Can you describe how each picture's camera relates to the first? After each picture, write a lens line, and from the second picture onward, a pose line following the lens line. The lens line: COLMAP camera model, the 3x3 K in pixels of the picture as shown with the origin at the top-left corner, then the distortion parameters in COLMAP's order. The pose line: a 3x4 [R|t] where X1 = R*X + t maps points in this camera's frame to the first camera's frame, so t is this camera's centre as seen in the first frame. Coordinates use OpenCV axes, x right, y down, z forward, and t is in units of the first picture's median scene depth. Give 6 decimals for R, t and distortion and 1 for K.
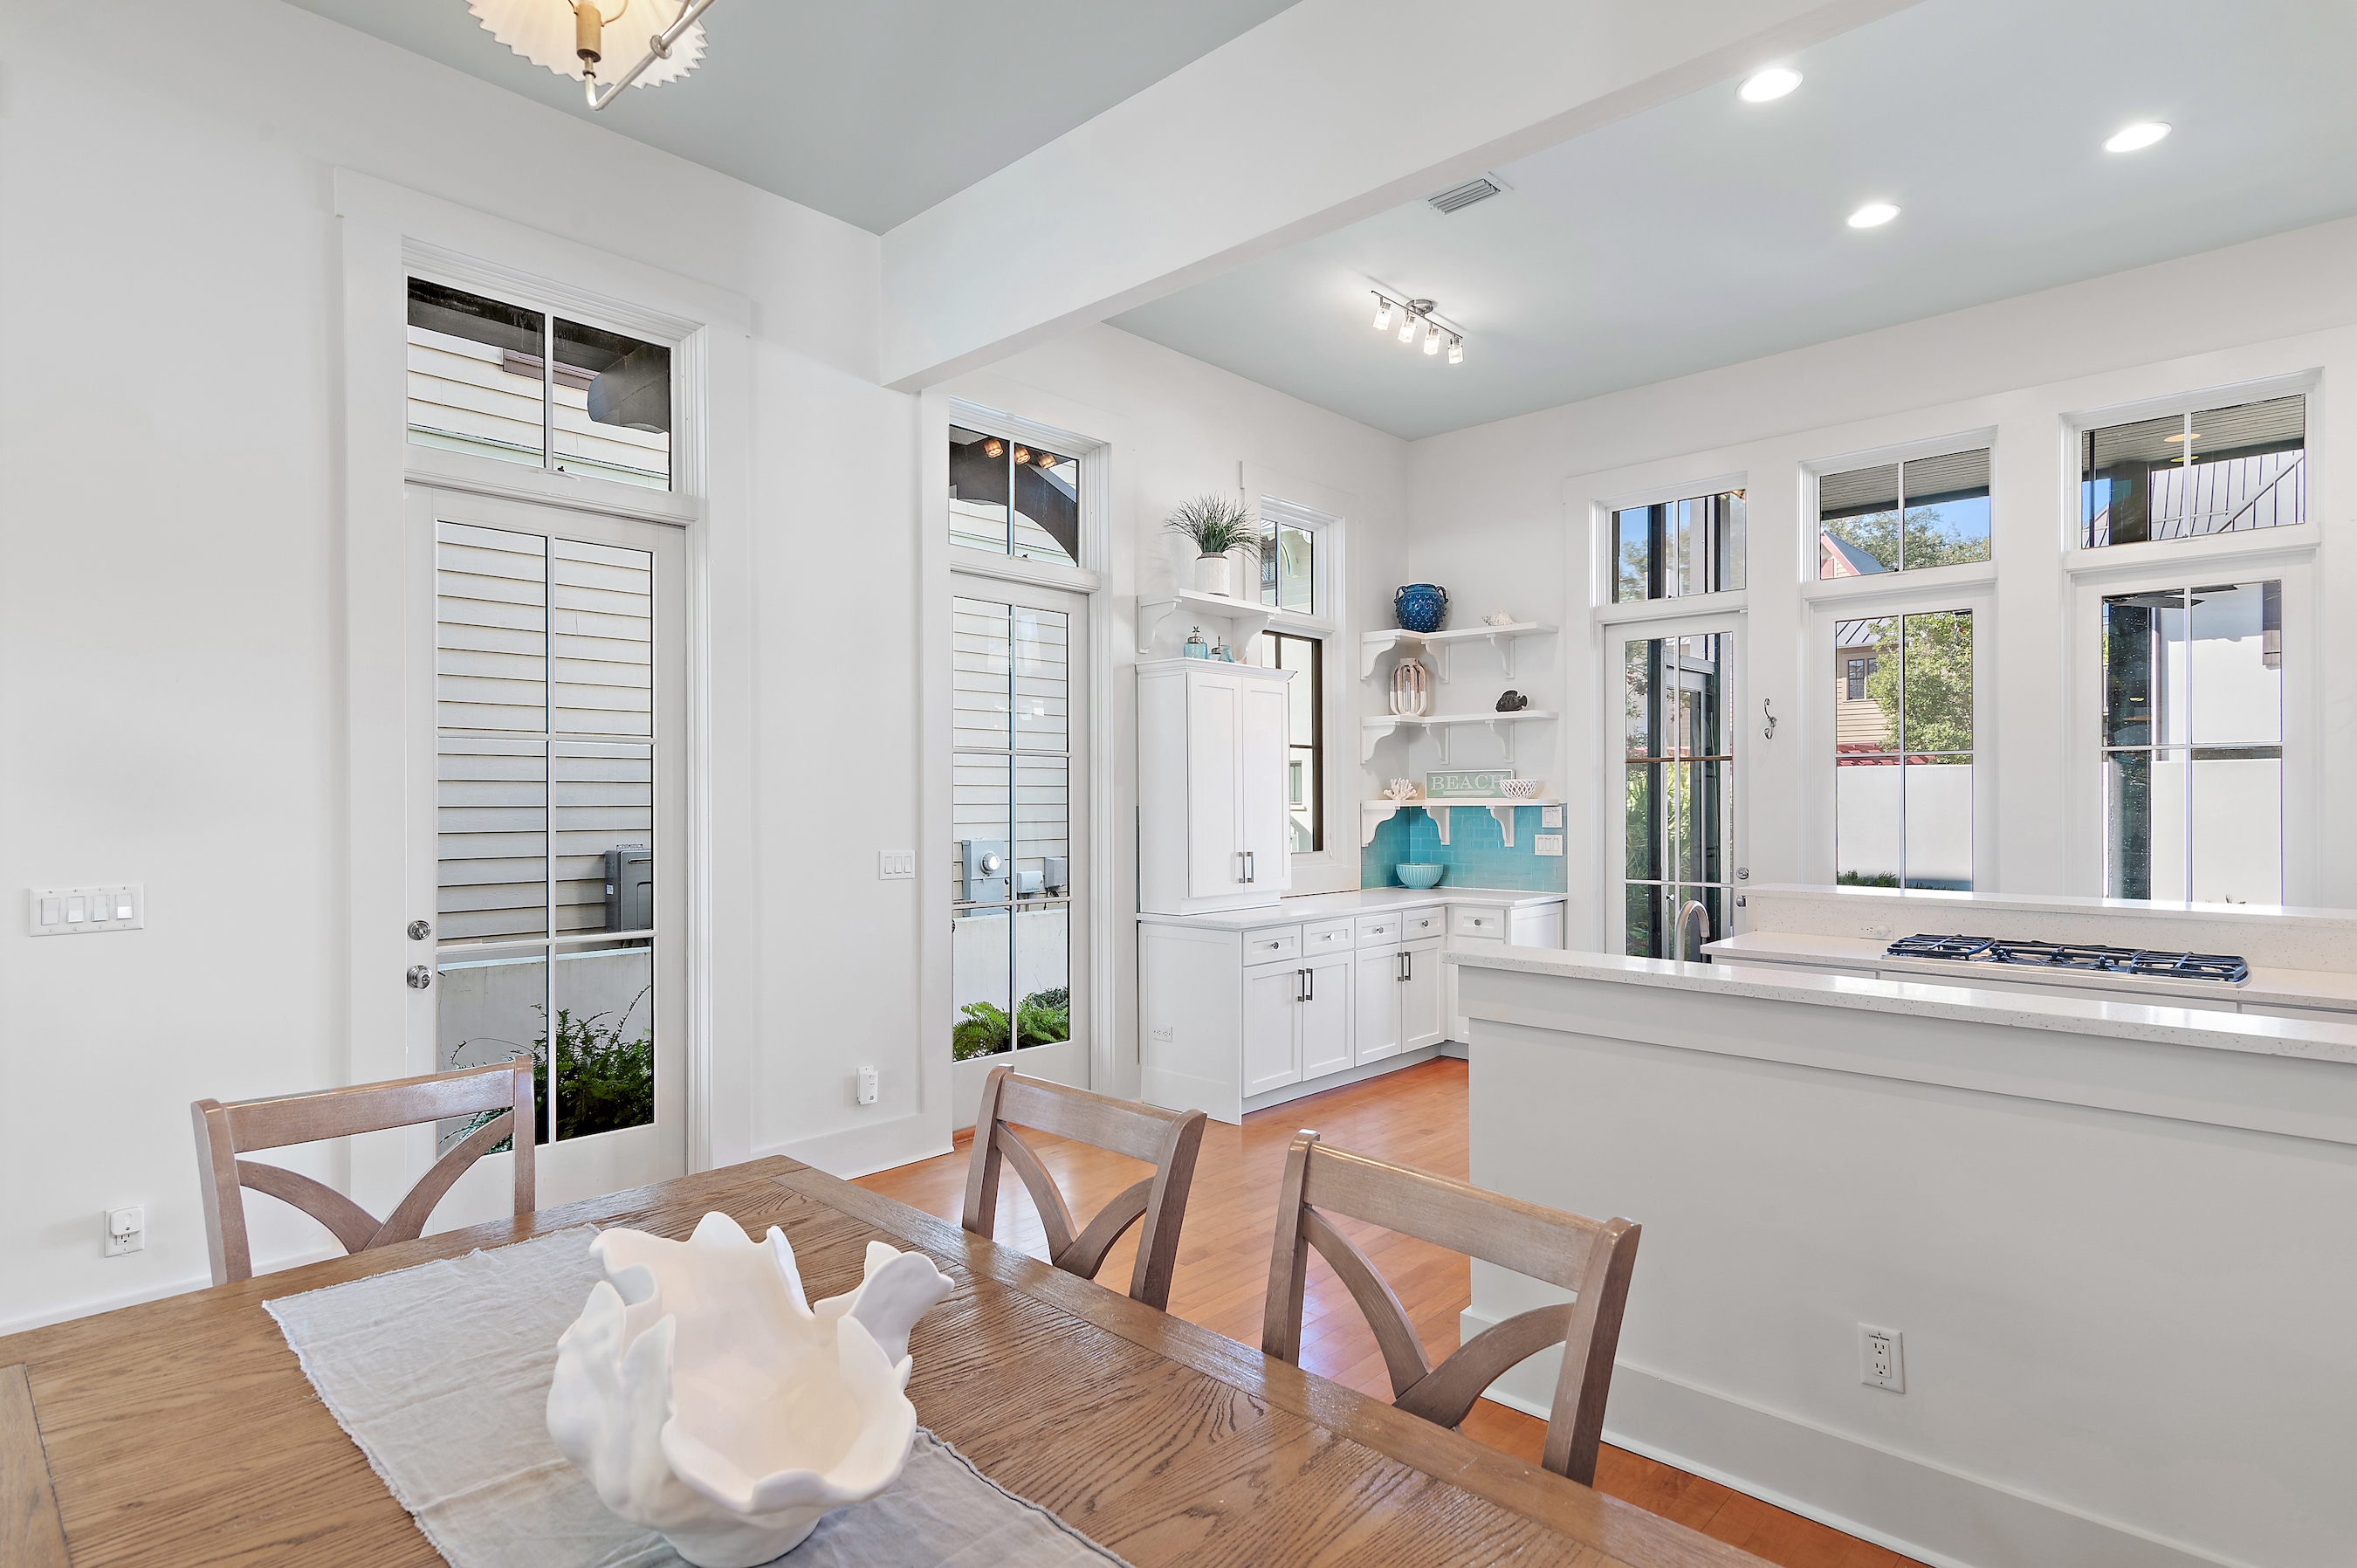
lens RADIAL K [[1215.1, 0, 1173.7], [0, 1215.1, 794.9], [0, 0, 1]] dist [0.000229, 0.000885]
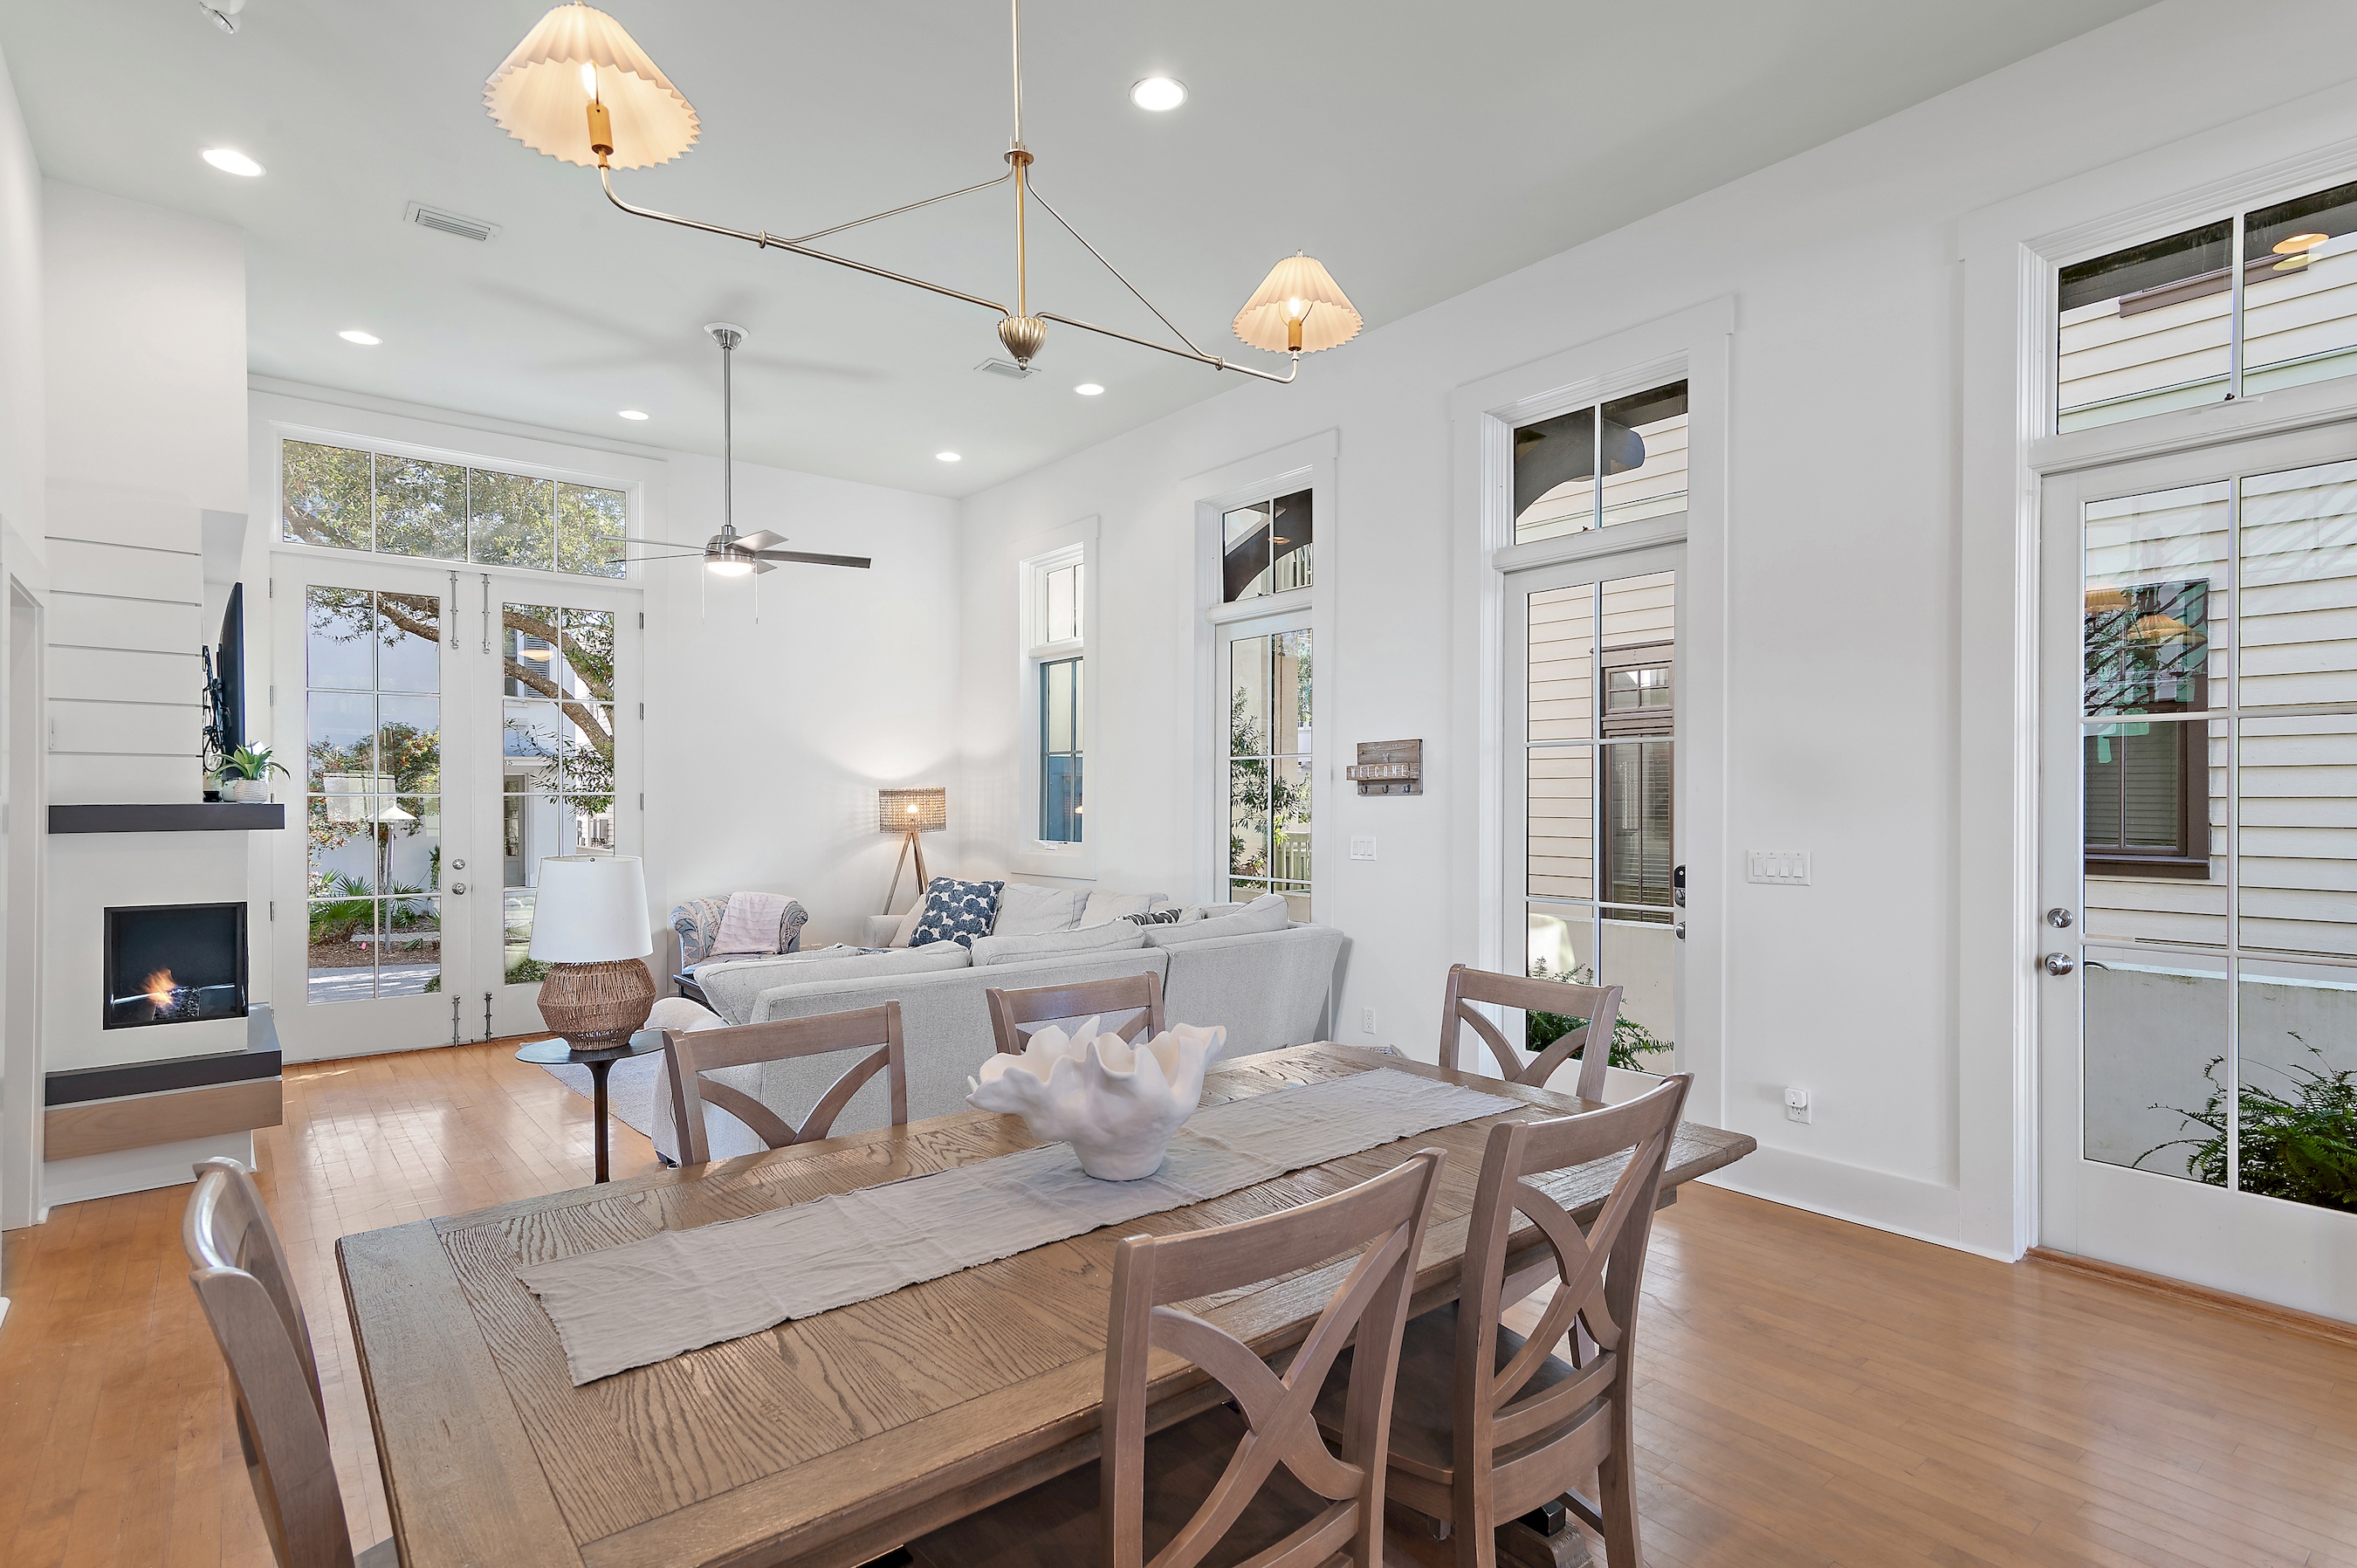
lens RADIAL K [[1159.9, 0, 1165.3], [0, 1159.9, 806.5], [0, 0, 1]] dist [0.010179, 0.001833]
pose [[-0.136592, 0.009775, -0.990579, 0.258408], [0.008435, 0.999927, 0.008704, 0.002860], [0.990591, -0.007166, -0.136664, 0.237450]]
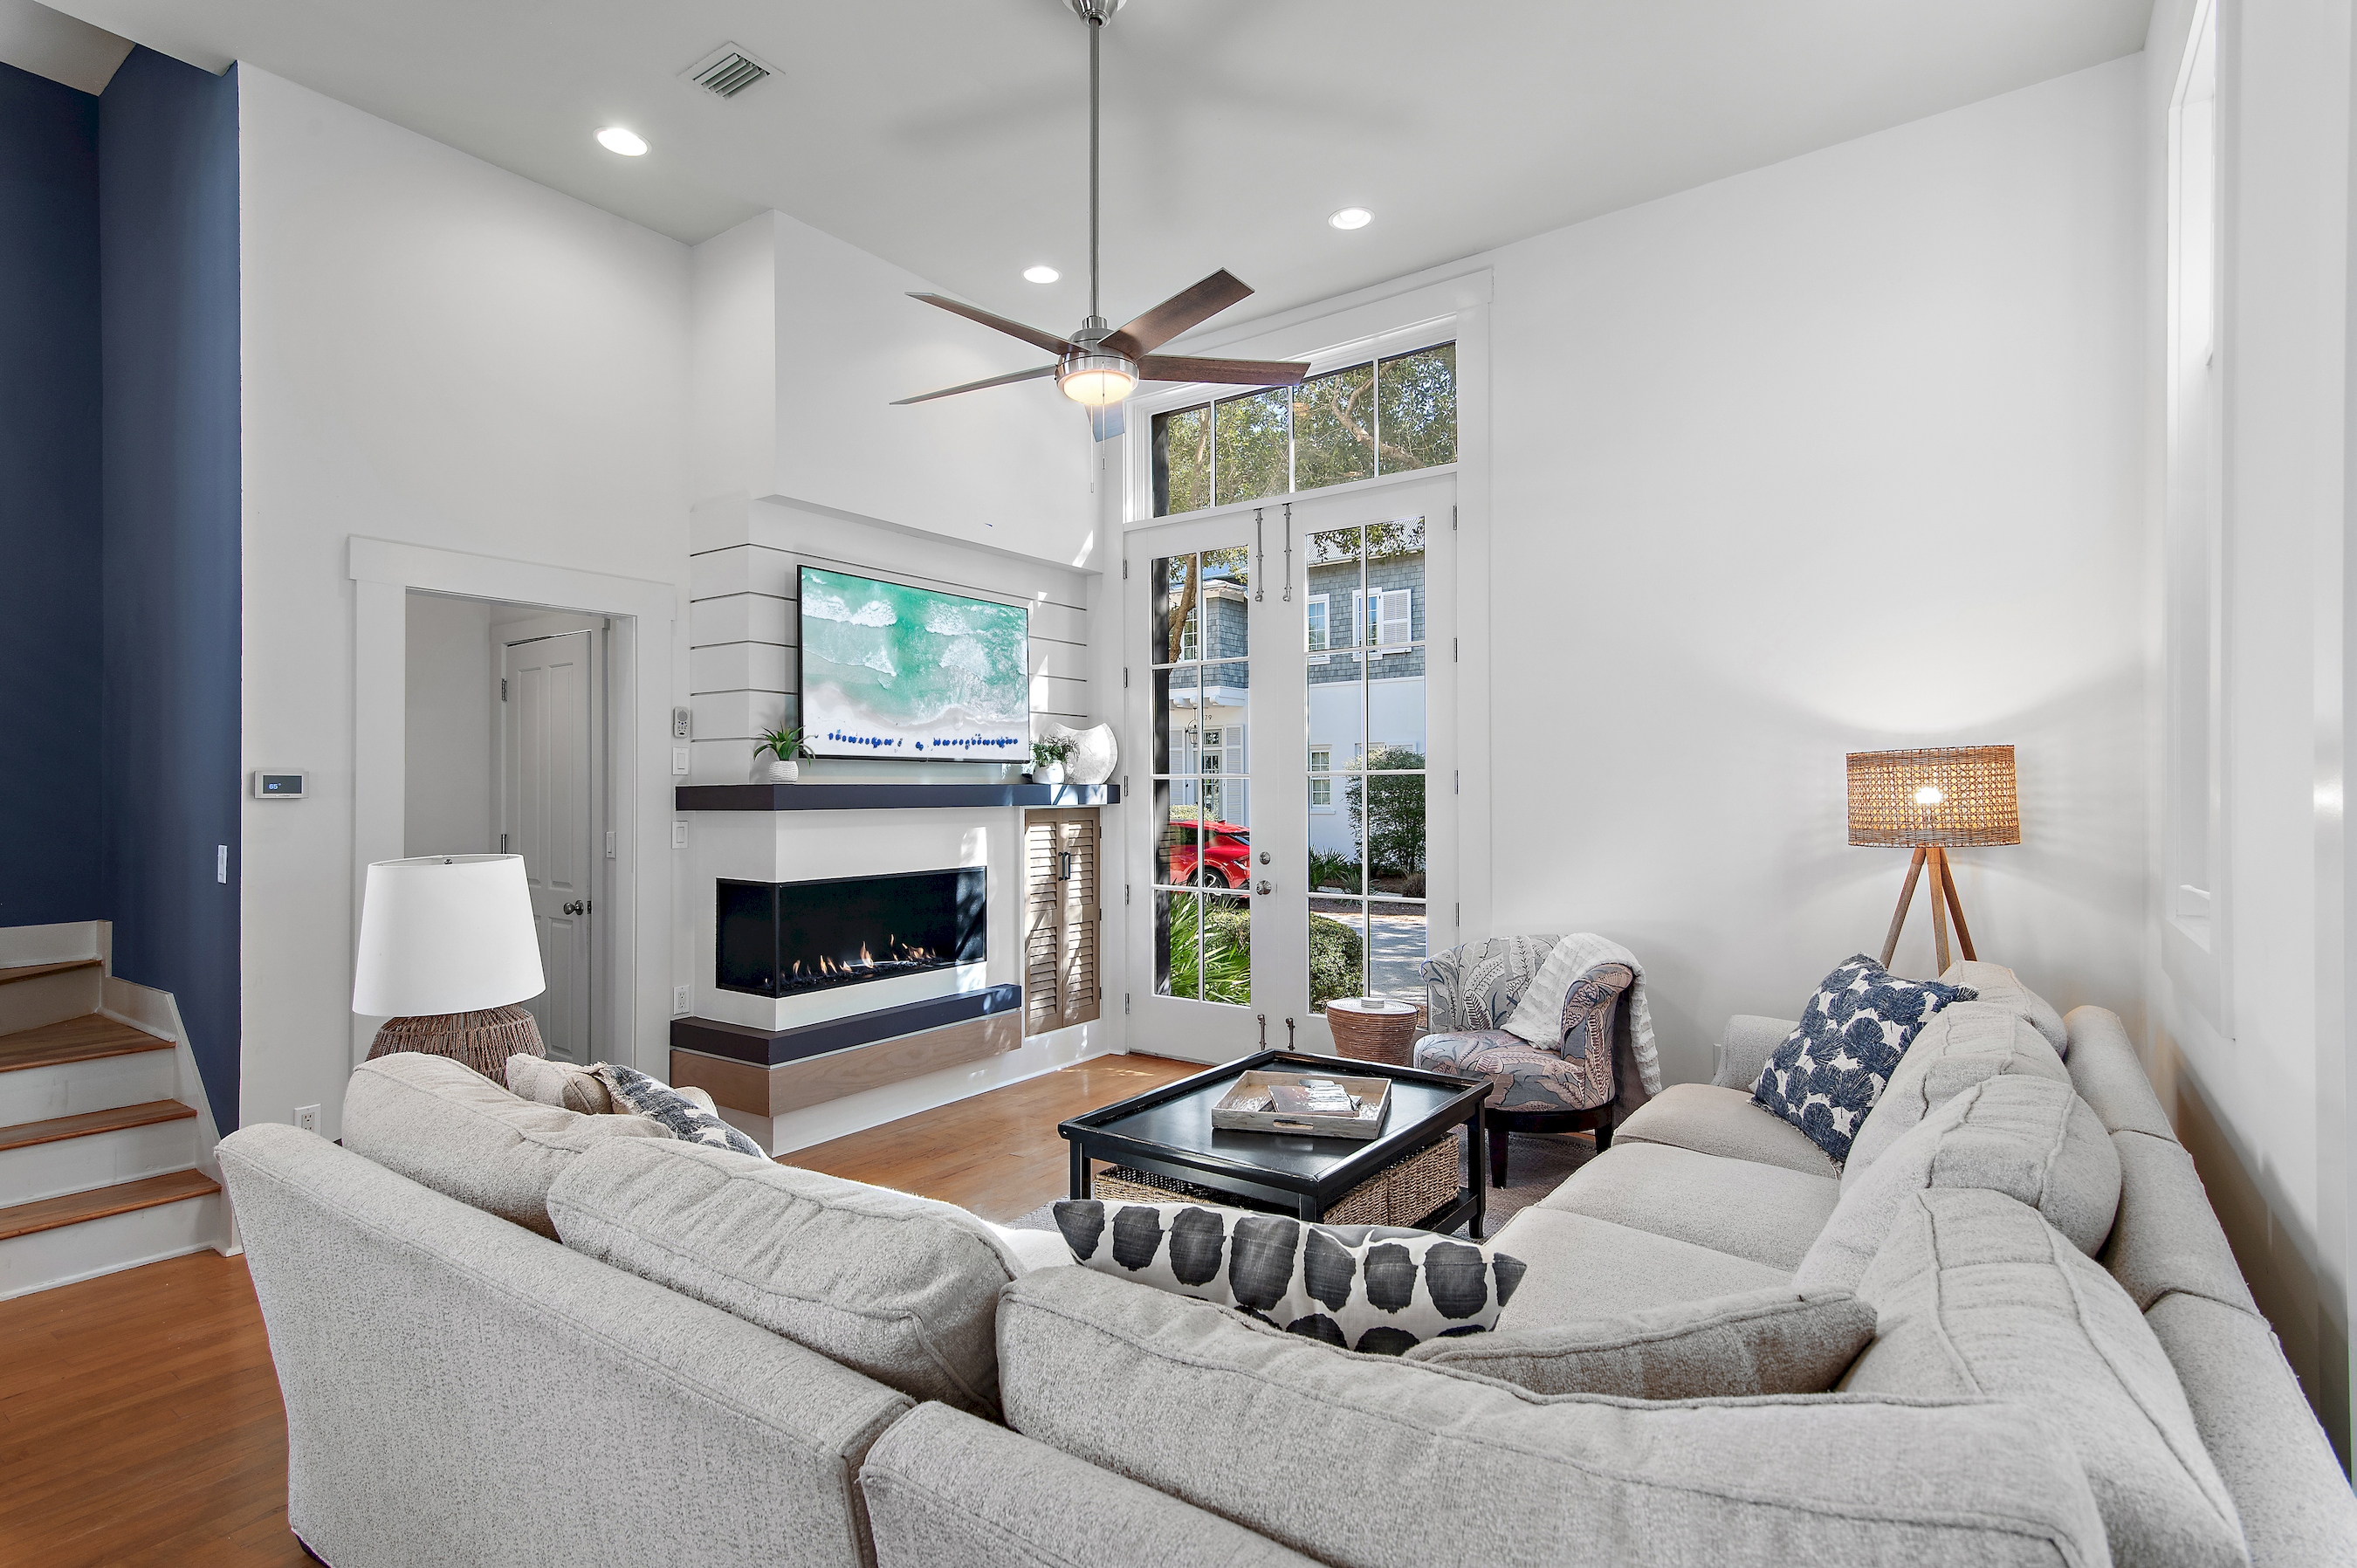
lens RADIAL K [[1159.9, 0, 1184.4], [0, 1159.9, 782.5], [0, 0, 1]] dist [0.010179, 0.001833]
pose [[-0.991340, 0.006187, -0.131174, -0.517378], [0.008014, 0.999878, -0.013407, 0.012744], [0.131075, -0.014342, -0.991269, 0.313092]]
